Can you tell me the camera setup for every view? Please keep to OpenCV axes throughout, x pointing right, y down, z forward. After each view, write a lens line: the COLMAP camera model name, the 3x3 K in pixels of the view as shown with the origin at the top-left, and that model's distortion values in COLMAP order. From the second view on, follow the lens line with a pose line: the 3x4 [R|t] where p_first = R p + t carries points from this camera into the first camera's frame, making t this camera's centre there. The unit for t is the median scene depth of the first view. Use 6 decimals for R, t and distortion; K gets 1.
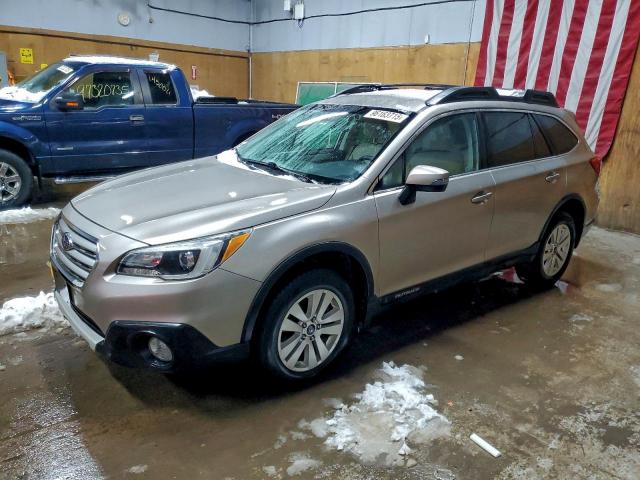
lens RADIAL K [[529.7, 0, 324.3], [0, 529.7, 255.5], [0, 0, 1]] dist [0.031872, 0.020348]
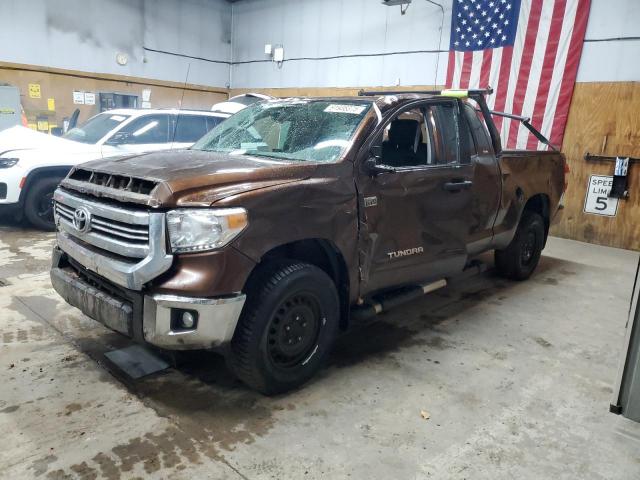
lens RADIAL K [[529.7, 0, 315.0], [0, 529.7, 243.6], [0, 0, 1]] dist [0.031872, 0.020348]
pose [[0.995325, -0.014330, 0.095510, -0.125218], [0.021326, 0.997130, -0.072643, 0.037166], [-0.094195, 0.074340, 0.992774, -0.143259]]
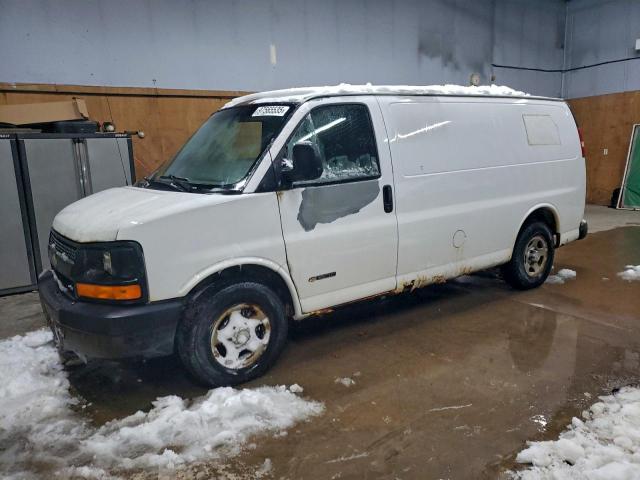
lens RADIAL K [[540.6, 0, 305.8], [0, 540.6, 246.6], [0, 0, 1]] dist [-0.000742, 0.052921]
pose [[0.984154, -0.062924, -0.165778, -0.760685], [0.041202, 0.990479, -0.131352, -0.023592], [0.172465, 0.122440, 0.977376, 0.008782]]
